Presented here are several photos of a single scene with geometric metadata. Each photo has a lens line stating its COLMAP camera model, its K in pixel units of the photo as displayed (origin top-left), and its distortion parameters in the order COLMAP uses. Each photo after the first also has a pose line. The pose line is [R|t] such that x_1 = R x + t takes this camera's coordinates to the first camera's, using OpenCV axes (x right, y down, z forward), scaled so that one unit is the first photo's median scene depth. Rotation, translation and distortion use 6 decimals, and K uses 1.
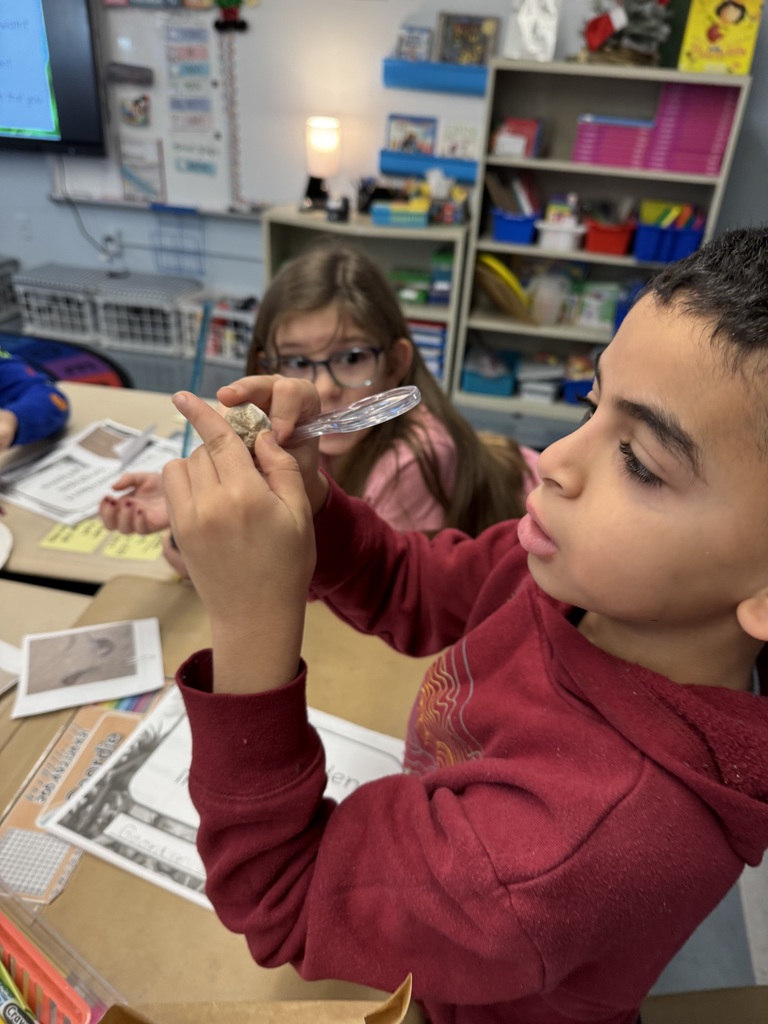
lens RADIAL K [[736.5, 0, 384.0], [0, 736.5, 512.0], [0, 0, 1]] dist [-0.024653, -0.000869]
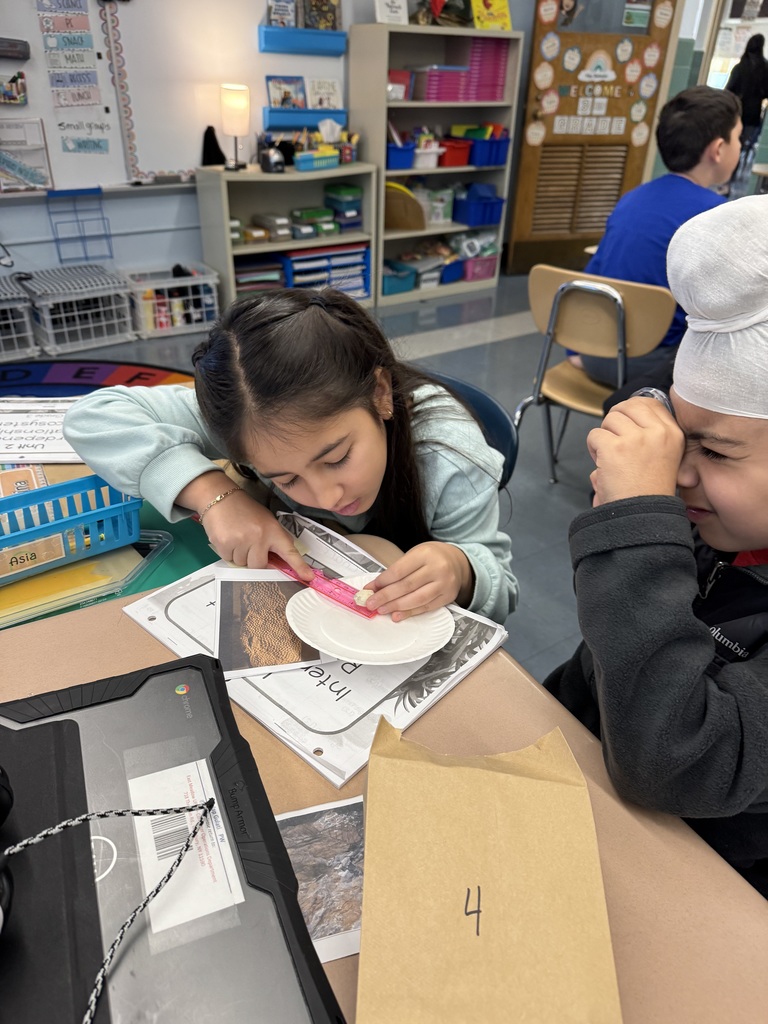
lens RADIAL K [[721.7, 0, 384.0], [0, 721.7, 512.0], [0, 0, 1]] dist [-0.007265, -0.003433]
pose [[0.676369, -0.422544, 0.603309, -0.827184], [0.401708, 0.898163, 0.178699, -0.051131], [-0.617379, 0.121488, 0.777229, 0.081338]]
